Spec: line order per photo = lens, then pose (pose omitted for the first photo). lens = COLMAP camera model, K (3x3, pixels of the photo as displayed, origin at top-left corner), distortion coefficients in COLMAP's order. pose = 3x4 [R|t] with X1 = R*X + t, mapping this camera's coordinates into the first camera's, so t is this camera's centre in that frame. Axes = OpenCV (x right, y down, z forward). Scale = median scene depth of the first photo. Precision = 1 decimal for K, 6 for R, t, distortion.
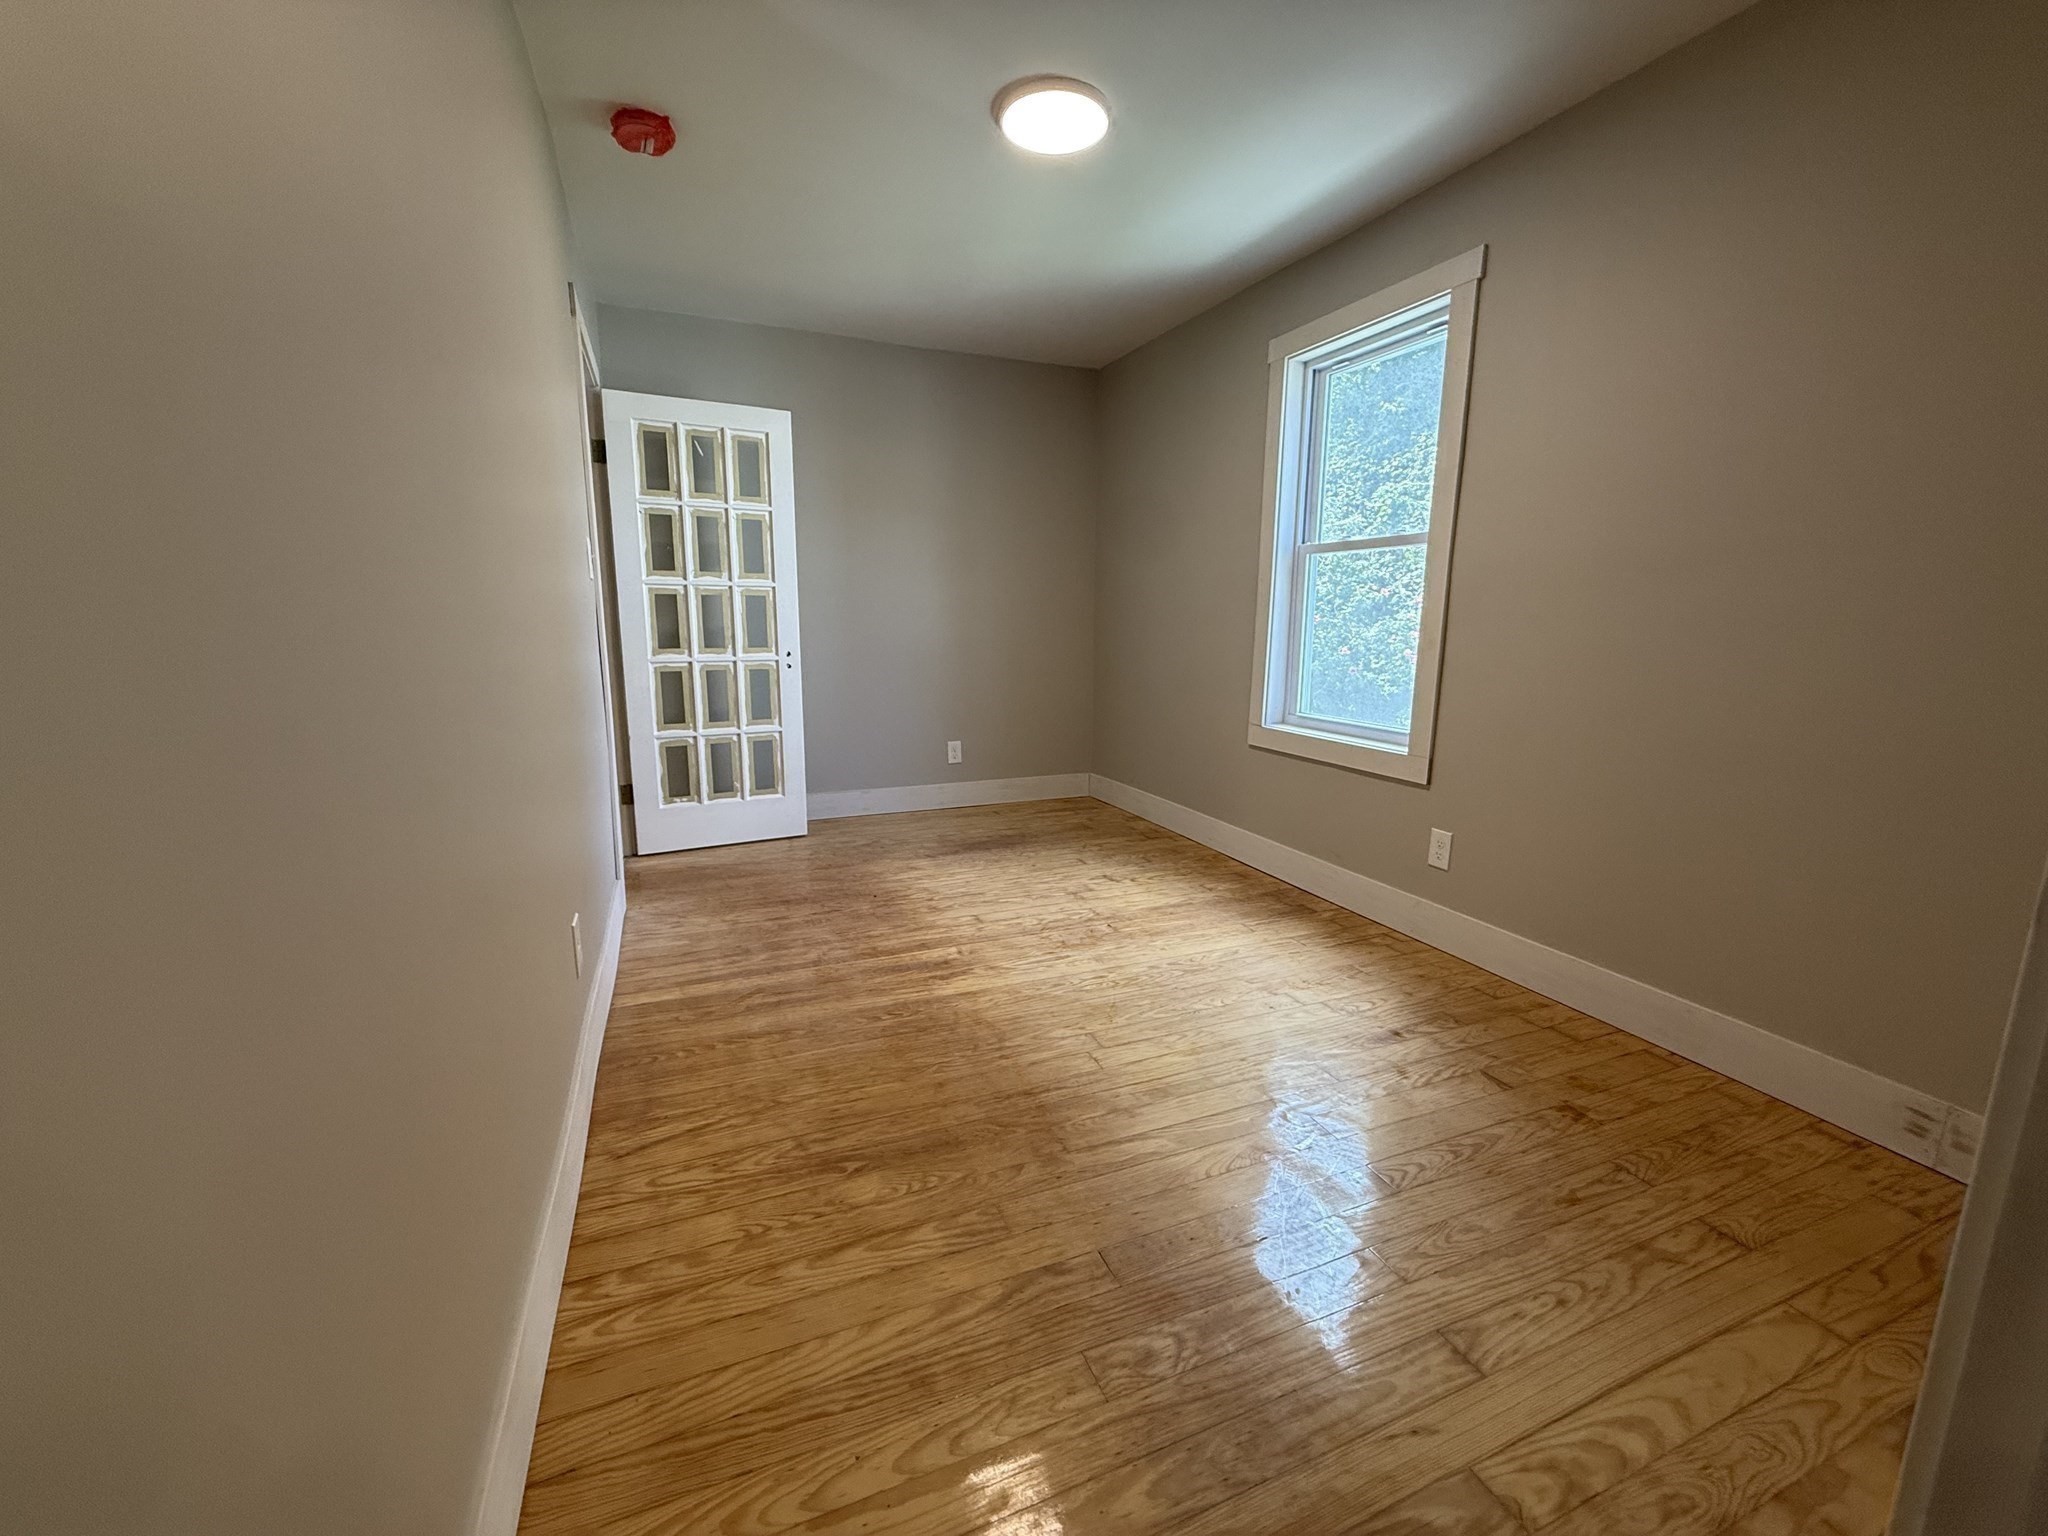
lens RADIAL K [[828.1, 0, 1019.2], [0, 828.1, 767.9], [0, 0, 1]] dist [-0.000755, 0.000095]
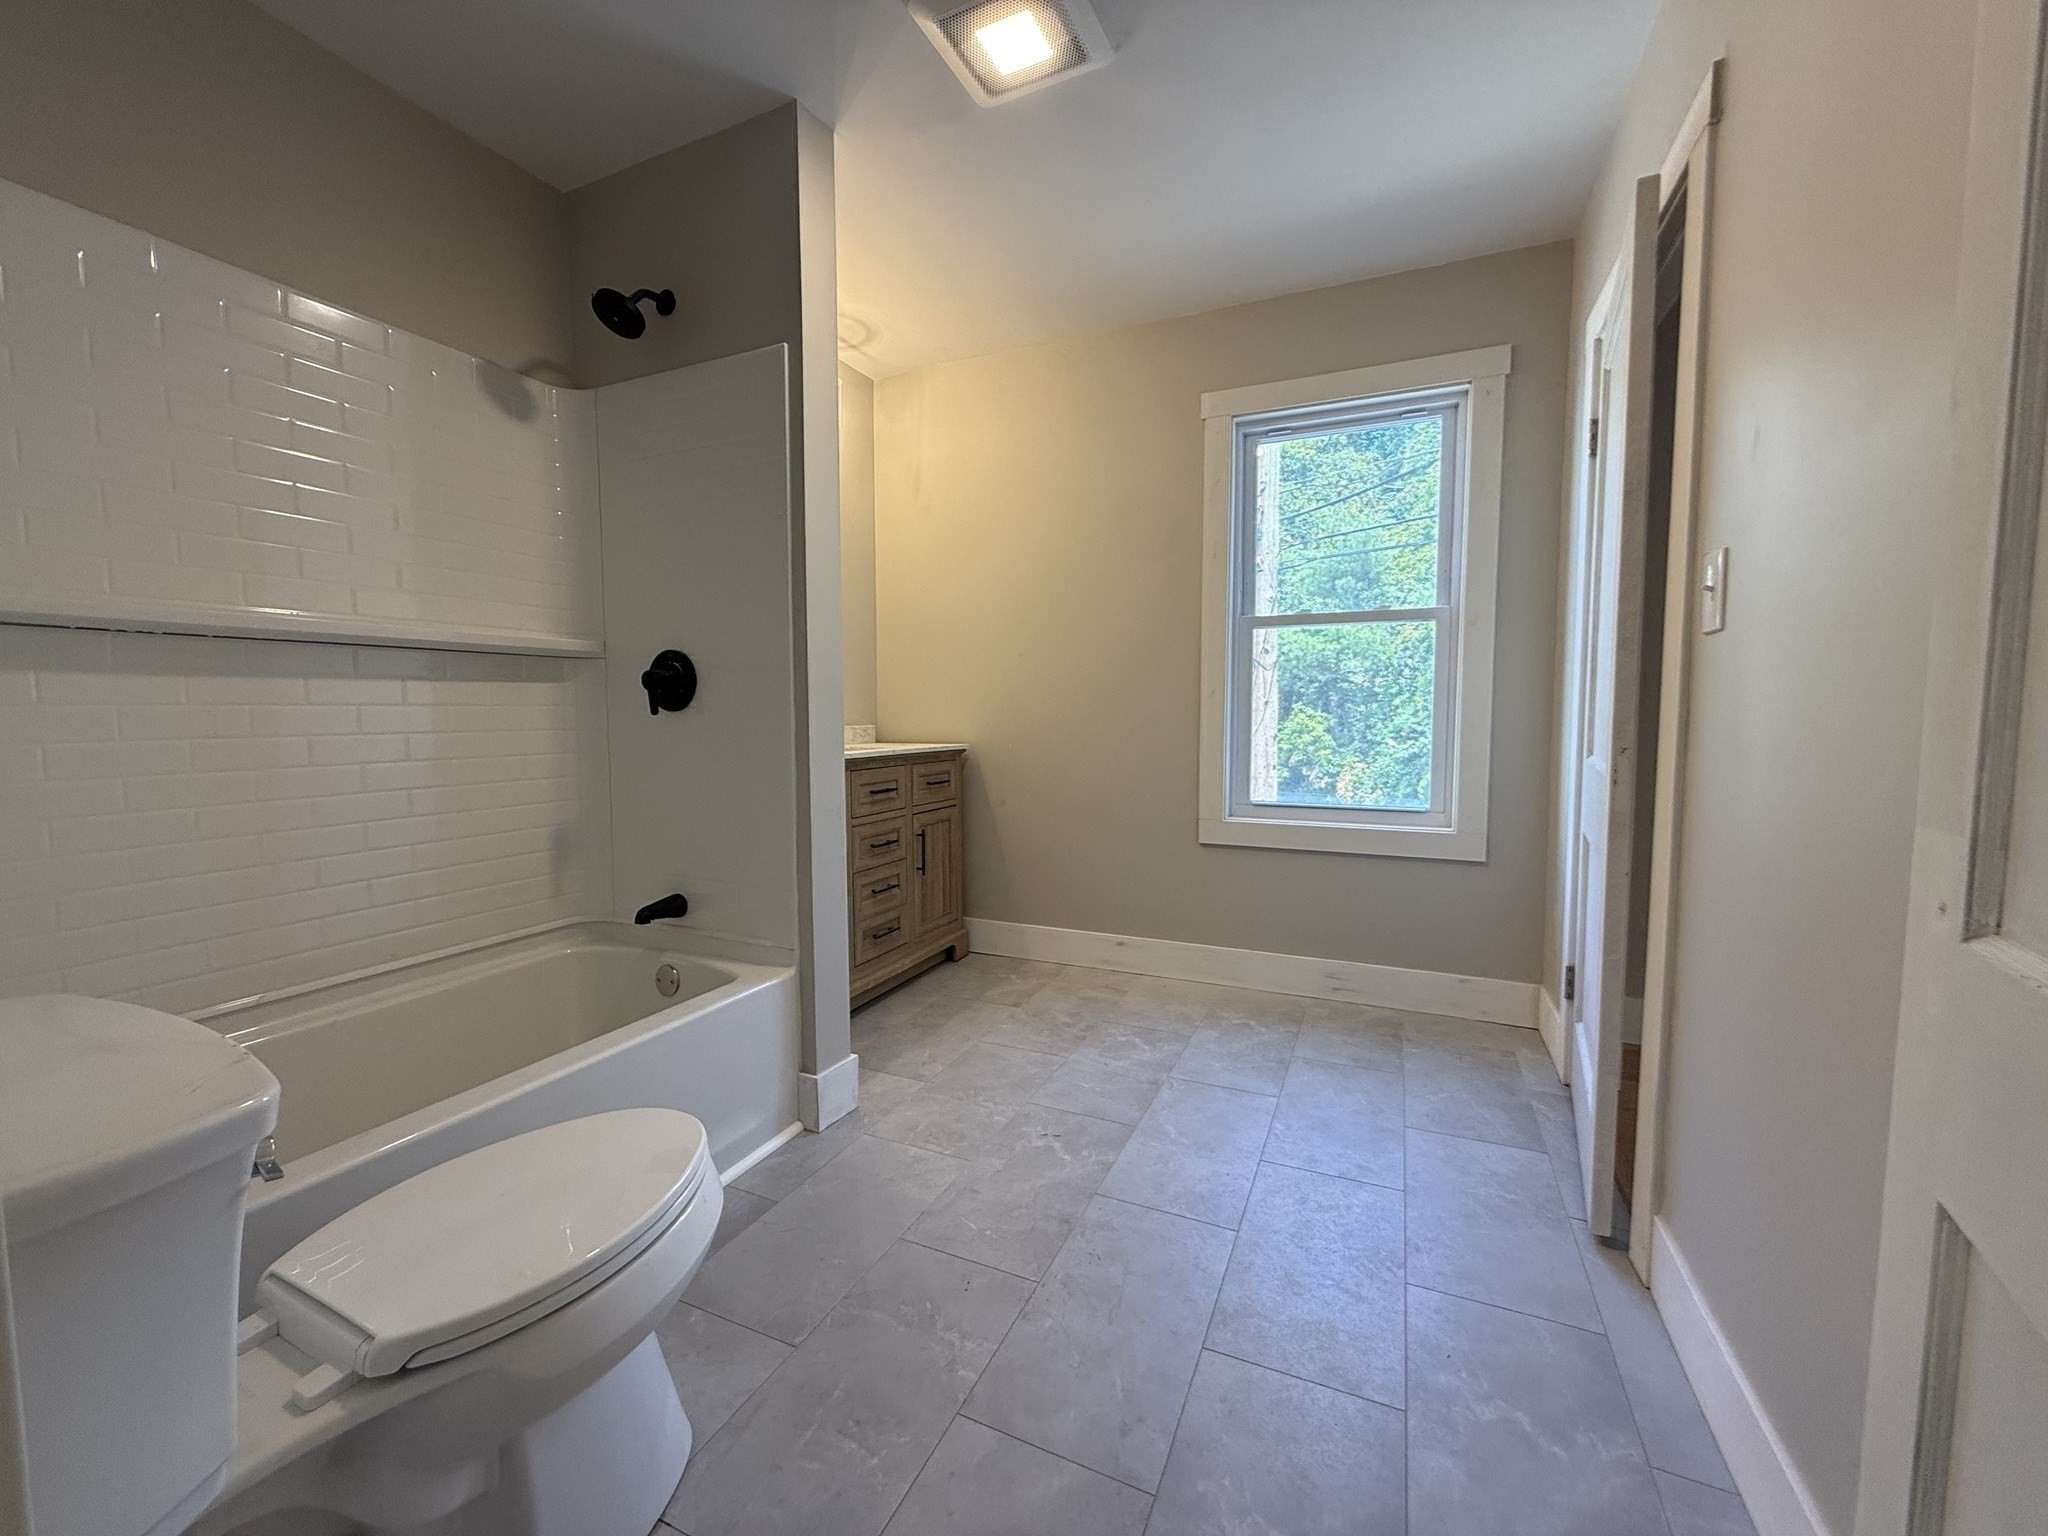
lens RADIAL K [[828.1, 0, 1019.2], [0, 828.1, 767.9], [0, 0, 1]] dist [-0.000755, 0.000095]
pose [[0.726499, -0.053648, 0.685070, -0.491002], [0.129202, 0.989832, -0.059502, -0.086587], [-0.674911, 0.131740, 0.726043, 0.551438]]
